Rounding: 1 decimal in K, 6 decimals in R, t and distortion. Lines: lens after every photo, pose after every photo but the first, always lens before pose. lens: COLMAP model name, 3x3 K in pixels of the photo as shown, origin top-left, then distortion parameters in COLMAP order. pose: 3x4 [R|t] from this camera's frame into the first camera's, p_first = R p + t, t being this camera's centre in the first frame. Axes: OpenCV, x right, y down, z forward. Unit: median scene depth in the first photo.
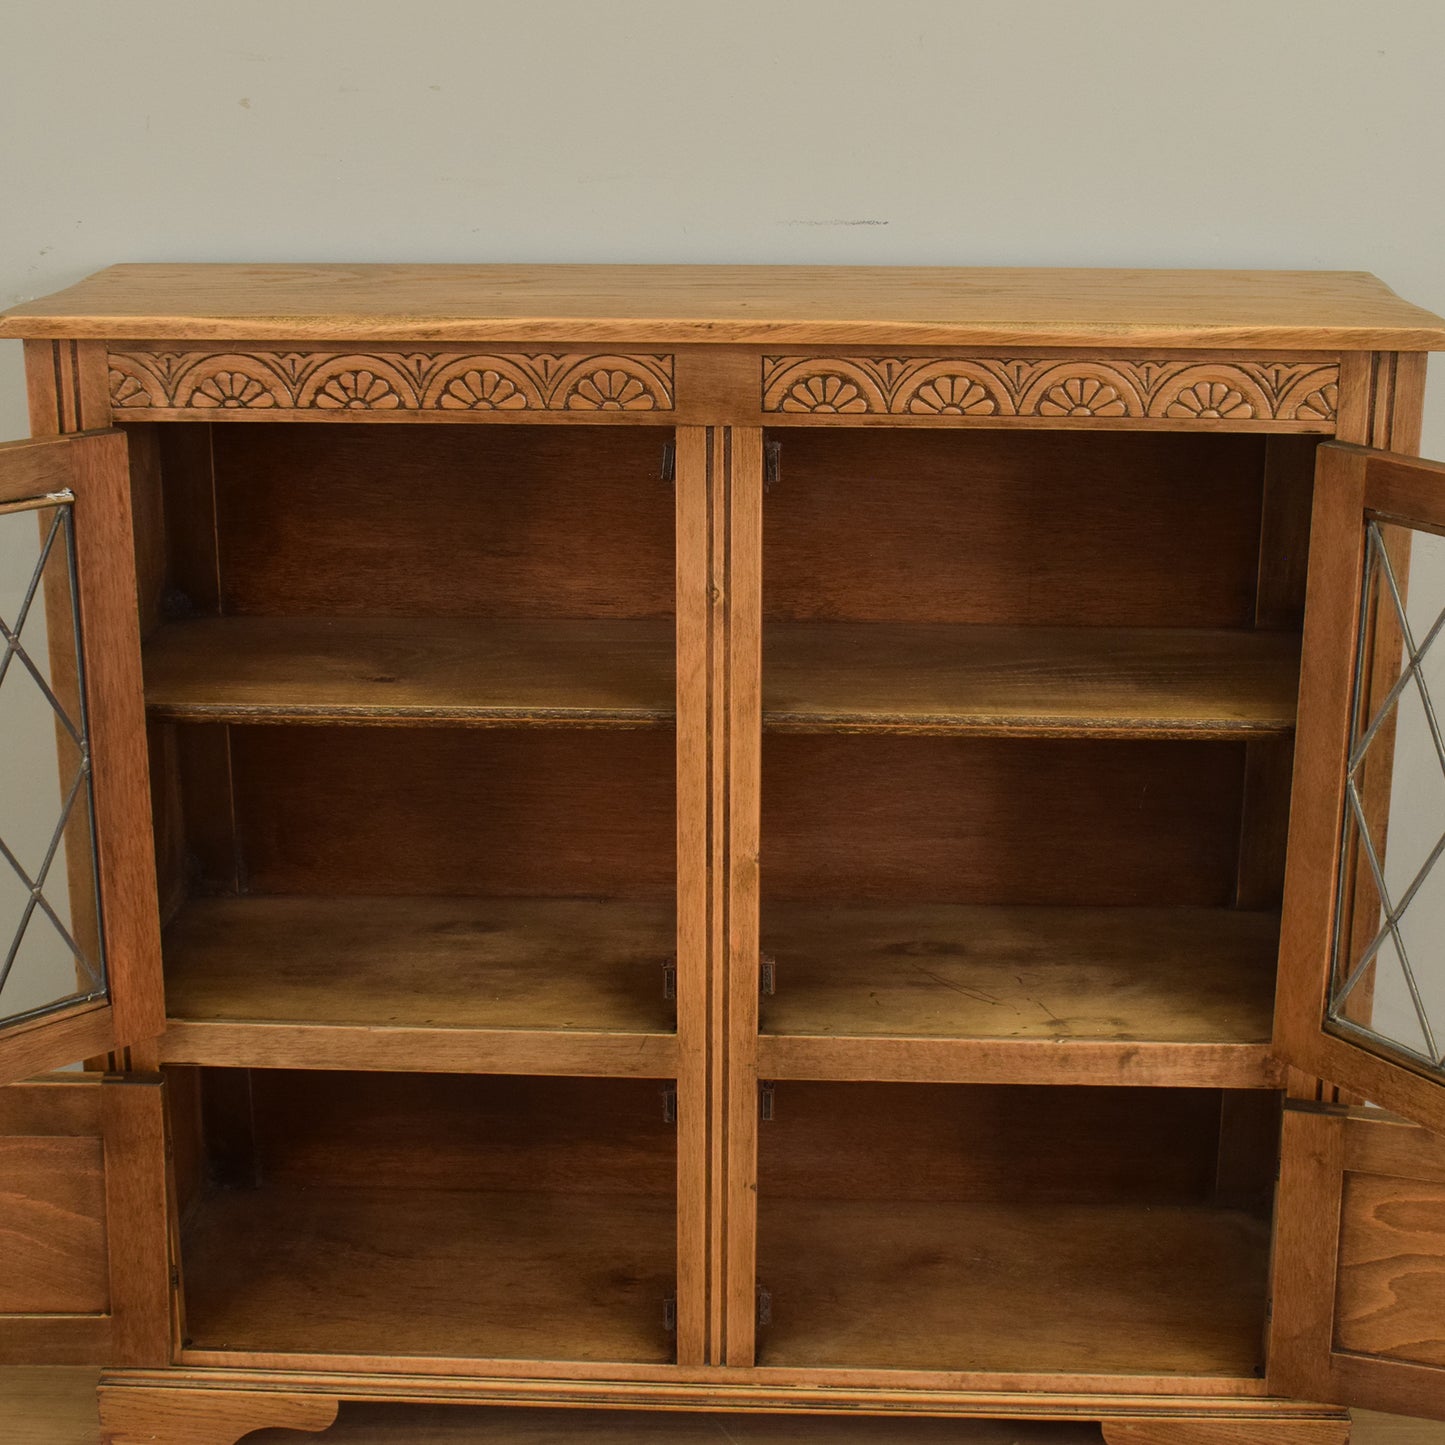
lens RADIAL K [[2404.3, 0, 717.0], [0, 2404.3, 713.1], [0, 0, 1]] dist [-0.061711, 0.000000]
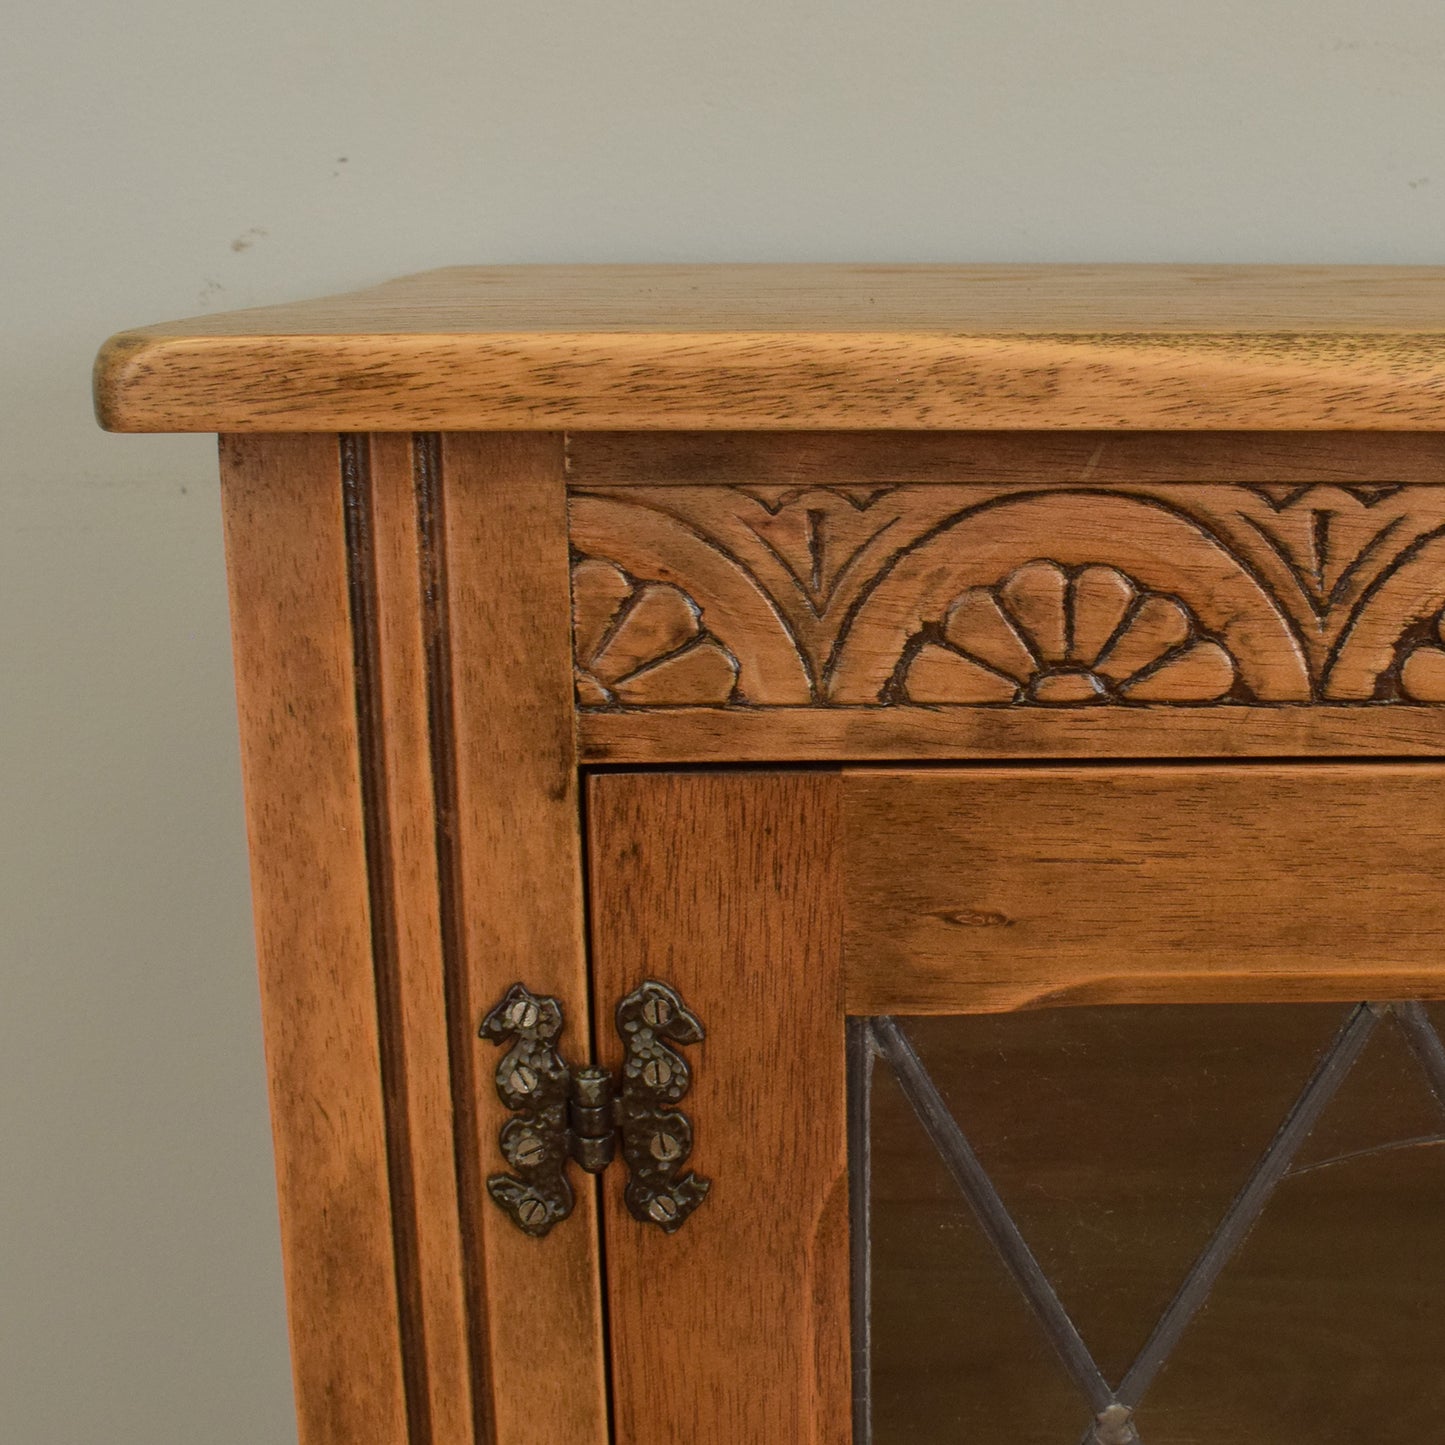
lens RADIAL K [[3144.5, 0, 727.1], [0, 3144.5, 732.5], [0, 0, 1]] dist [-0.078073, 0.000000]
pose [[0.997275, -0.016417, 0.071931, -0.260279], [0.022973, 0.995560, -0.091284, -0.094840], [-0.070113, 0.092687, 0.993224, 0.672604]]
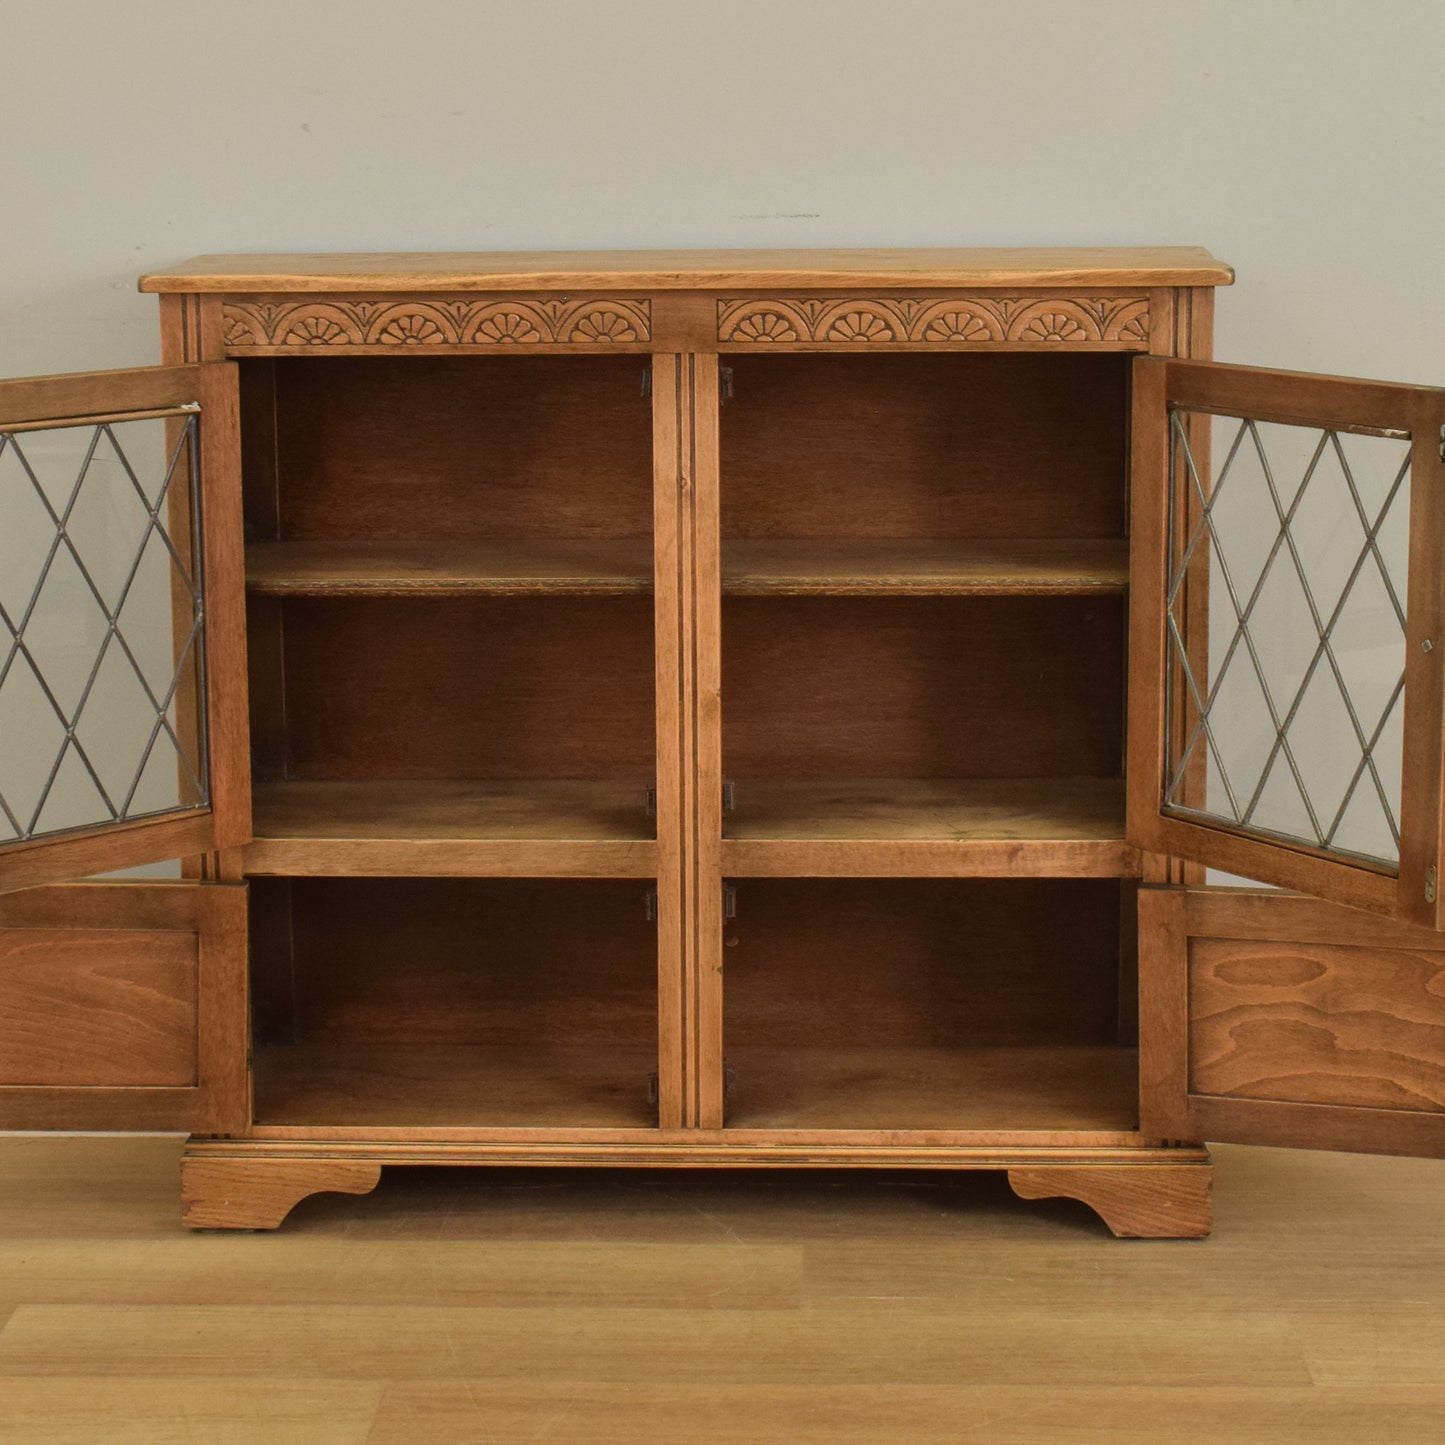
lens RADIAL K [[3318.6, 0, 650.1], [0, 3318.6, 661.2], [0, 0, 1]] dist [-0.059474, 0.000000]
pose [[0.999860, -0.010514, -0.013048, 0.003614], [0.008927, 0.993184, -0.116218, 0.259064], [0.014181, 0.116085, 0.993138, -0.790192]]
